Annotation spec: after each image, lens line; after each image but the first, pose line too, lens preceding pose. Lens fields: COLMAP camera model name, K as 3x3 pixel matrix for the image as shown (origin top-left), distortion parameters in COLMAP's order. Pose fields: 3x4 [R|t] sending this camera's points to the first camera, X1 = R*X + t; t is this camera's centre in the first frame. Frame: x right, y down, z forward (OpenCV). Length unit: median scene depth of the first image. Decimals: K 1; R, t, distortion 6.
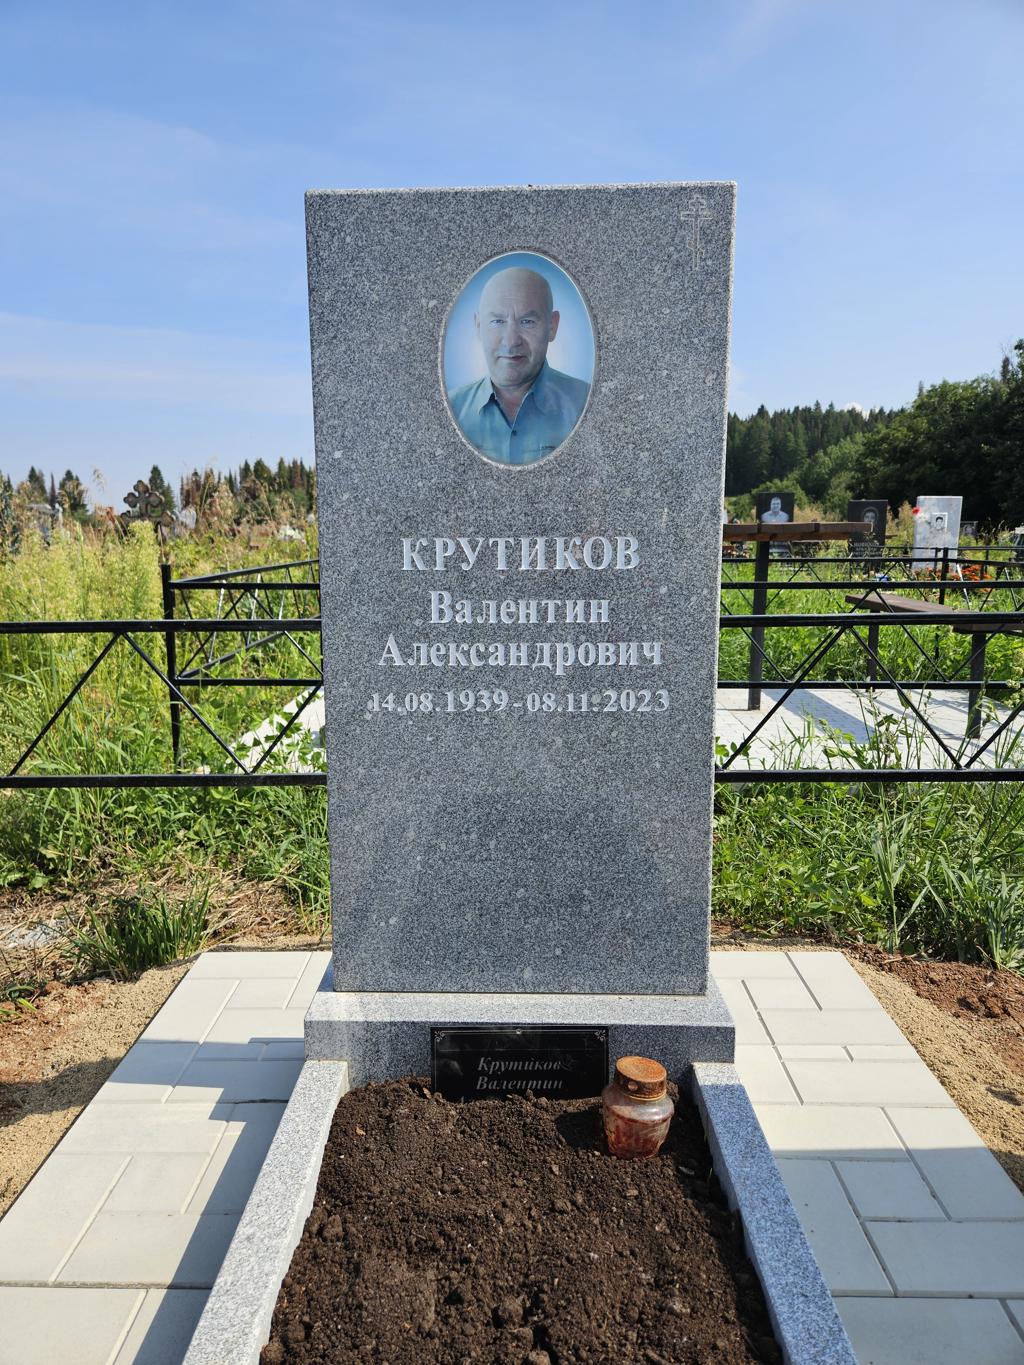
lens RADIAL K [[914.1, 0, 492.7], [0, 914.1, 679.4], [0, 0, 1]] dist [0.067980, -0.054103]
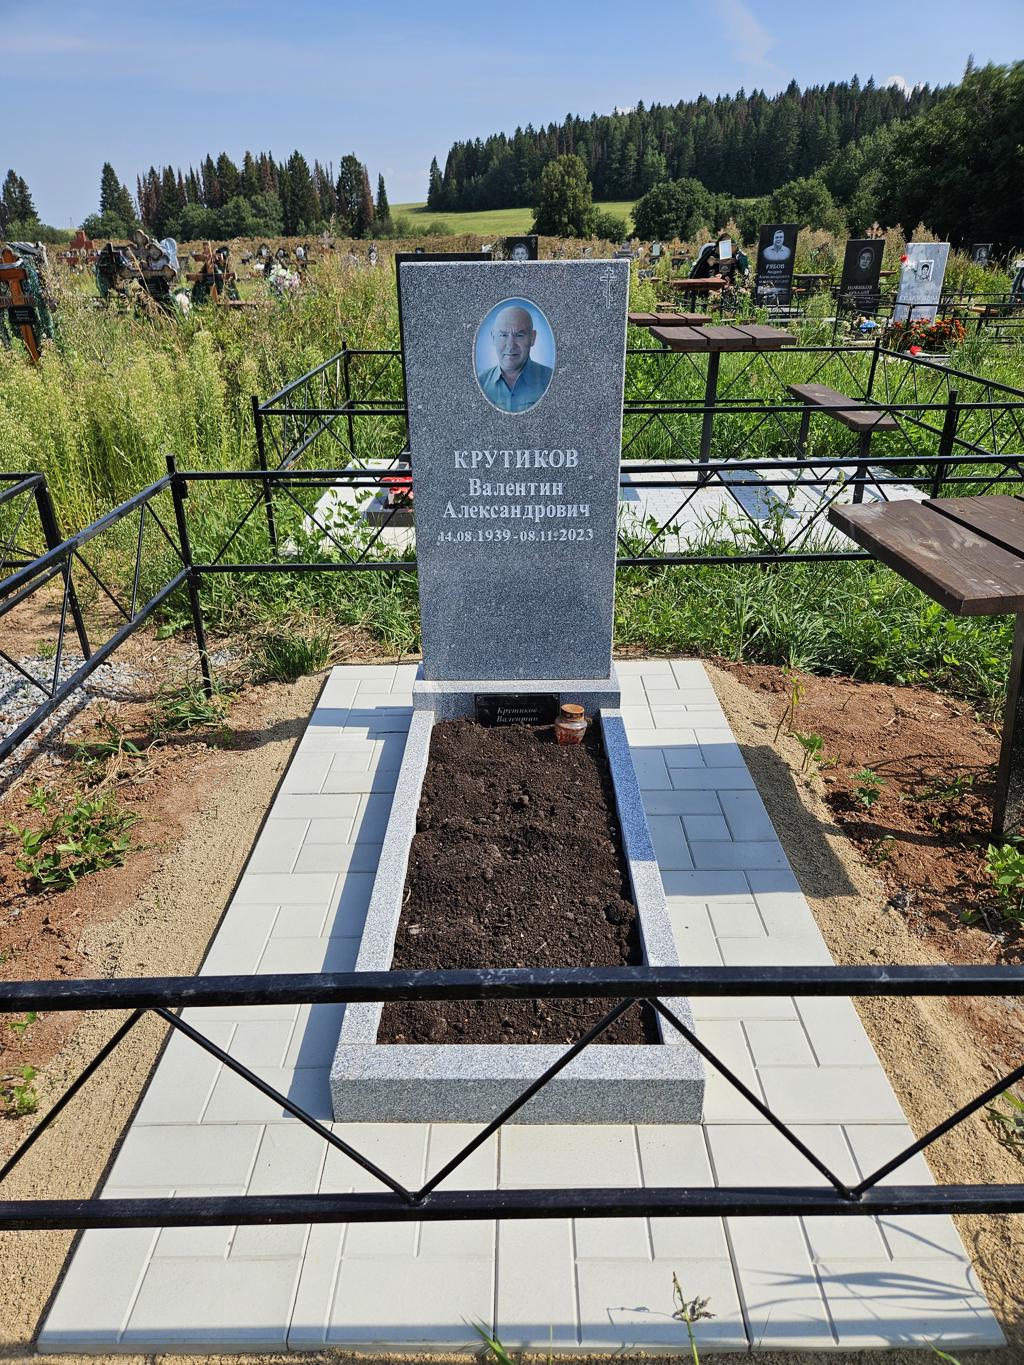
lens RADIAL K [[914.1, 0, 507.0], [0, 914.1, 682.8], [0, 0, 1]] dist [0.067980, -0.054103]
pose [[0.999804, -0.013128, 0.014795, -0.023390], [0.008422, 0.959339, 0.282130, -0.222806], [-0.017897, -0.281950, 0.959262, -0.945215]]
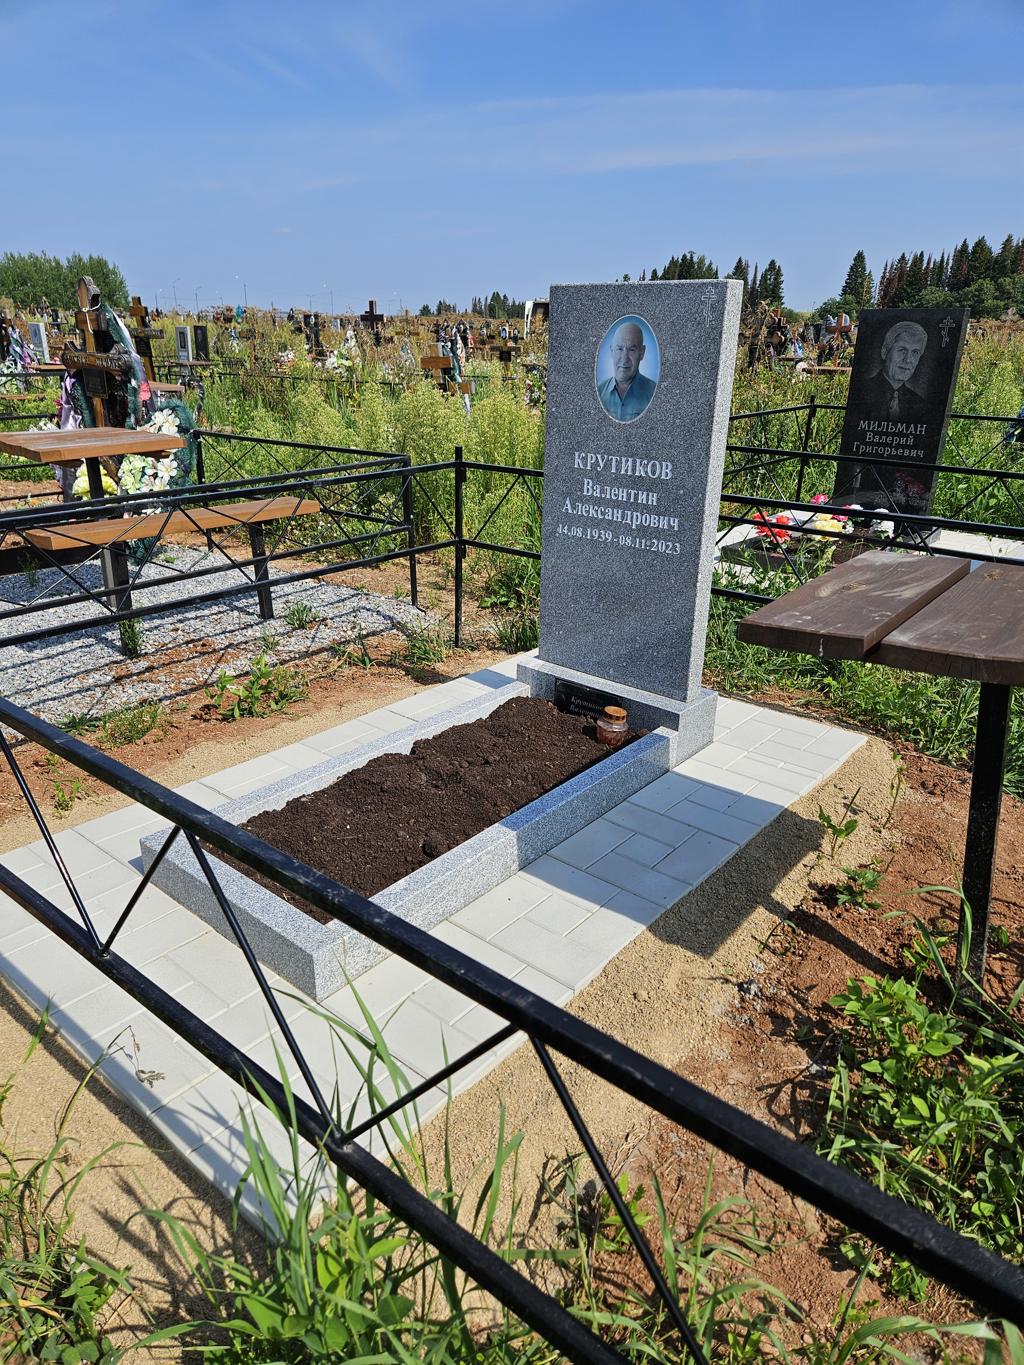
lens RADIAL K [[914.1, 0, 510.5], [0, 914.1, 676.9], [0, 0, 1]] dist [0.067980, -0.054103]
pose [[0.779458, 0.240326, -0.578522, 1.096265], [-0.117681, 0.963219, 0.241579, -0.143729], [0.615302, -0.120220, 0.779071, -0.773588]]
